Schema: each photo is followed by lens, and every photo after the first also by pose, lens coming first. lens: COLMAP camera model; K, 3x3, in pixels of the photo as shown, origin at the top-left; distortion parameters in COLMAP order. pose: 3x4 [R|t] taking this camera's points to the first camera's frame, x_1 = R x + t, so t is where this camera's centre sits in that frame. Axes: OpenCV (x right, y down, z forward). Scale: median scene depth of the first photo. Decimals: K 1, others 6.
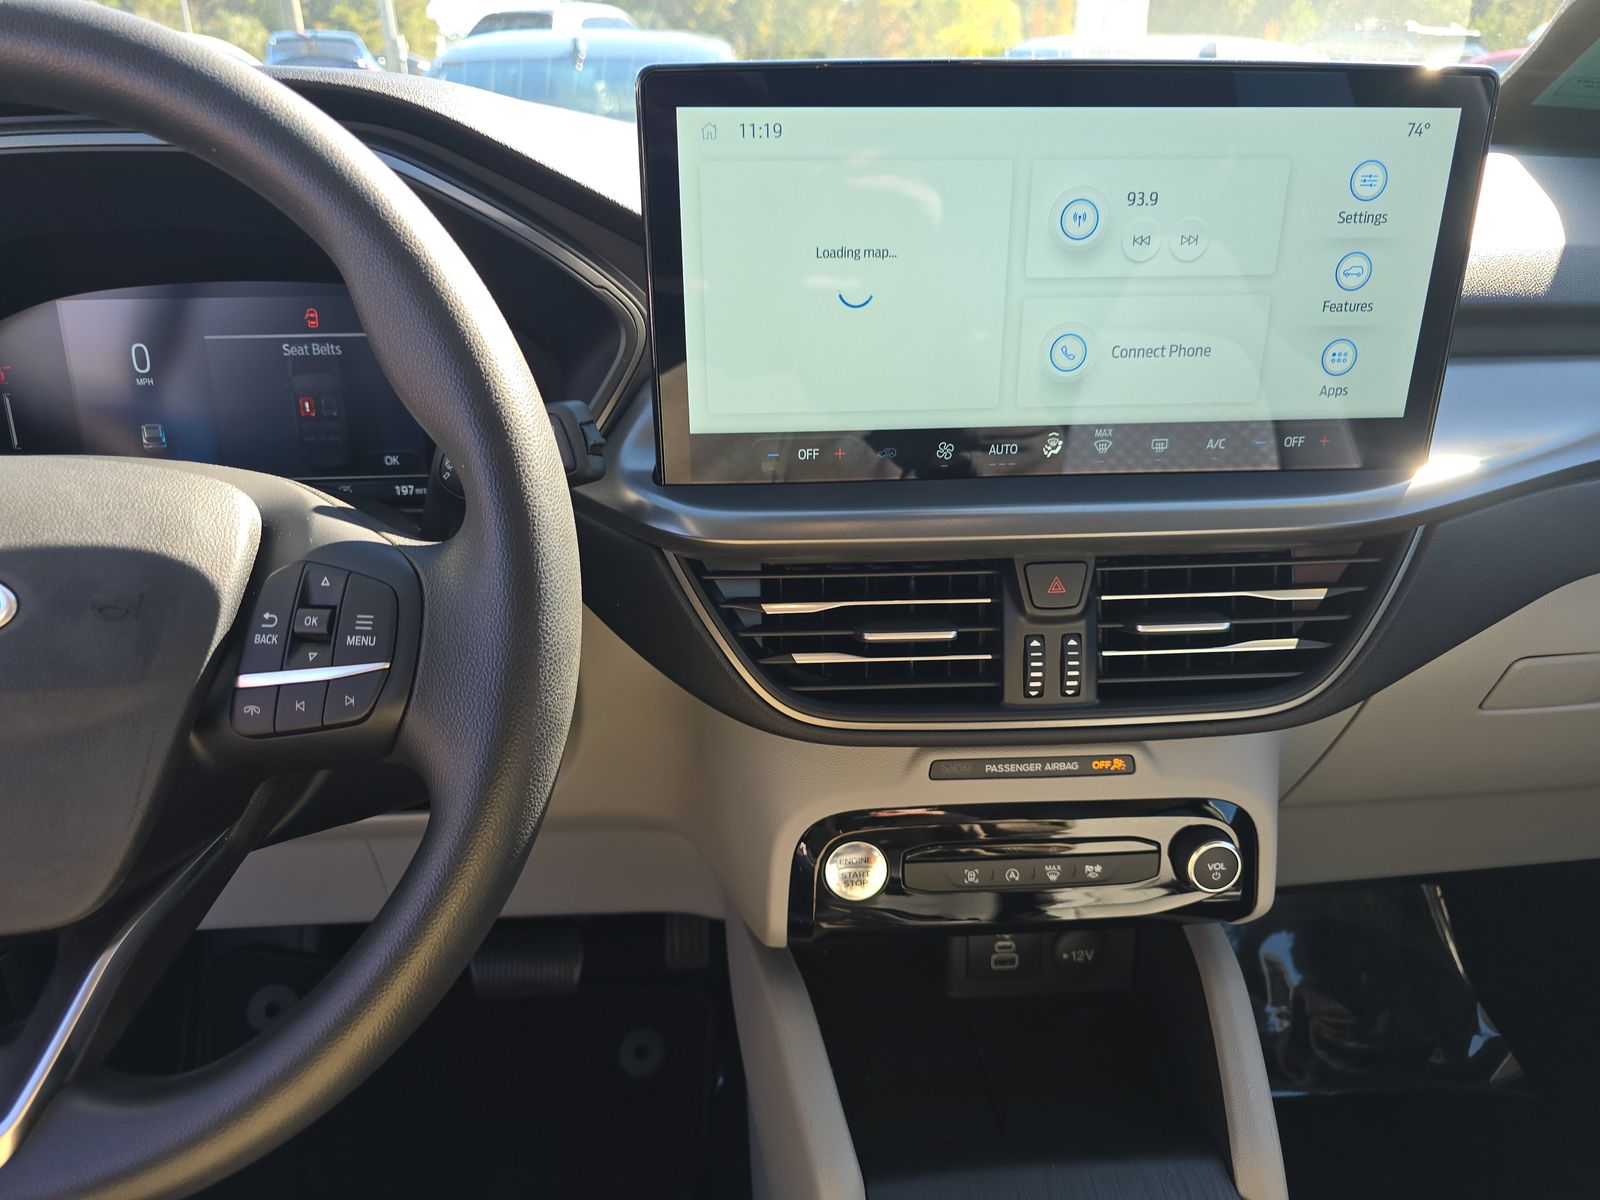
lens RADIAL K [[1055.3, 0, 800.0], [0, 1055.3, 600.0], [0, 0, 1]] dist [0.033979, -0.041424]
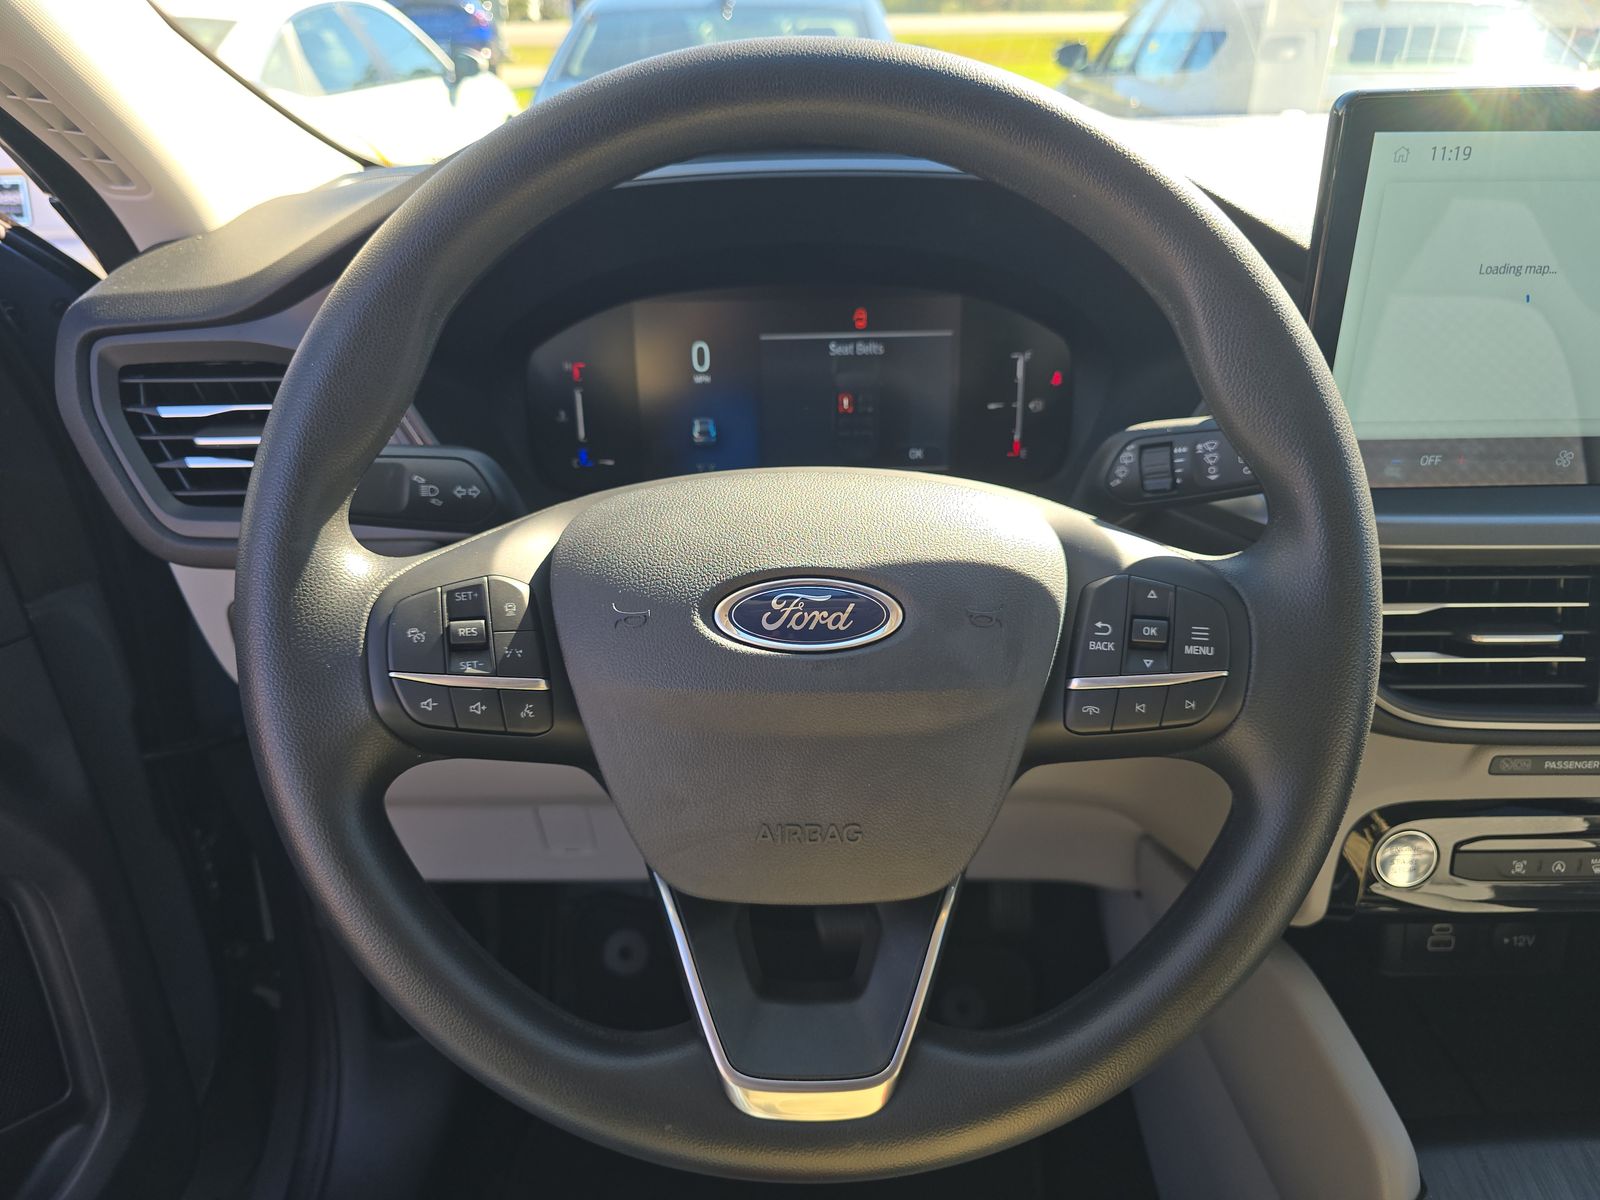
lens RADIAL K [[1069.3, 0, 798.0], [0, 1069.3, 594.4], [0, 0, 1]] dist [0.038452, -0.048759]
pose [[0.997714, 0.018741, -0.064924, -0.484349], [-0.016118, 0.999042, 0.040697, -0.037130], [0.065625, -0.039558, 0.997060, -0.085005]]
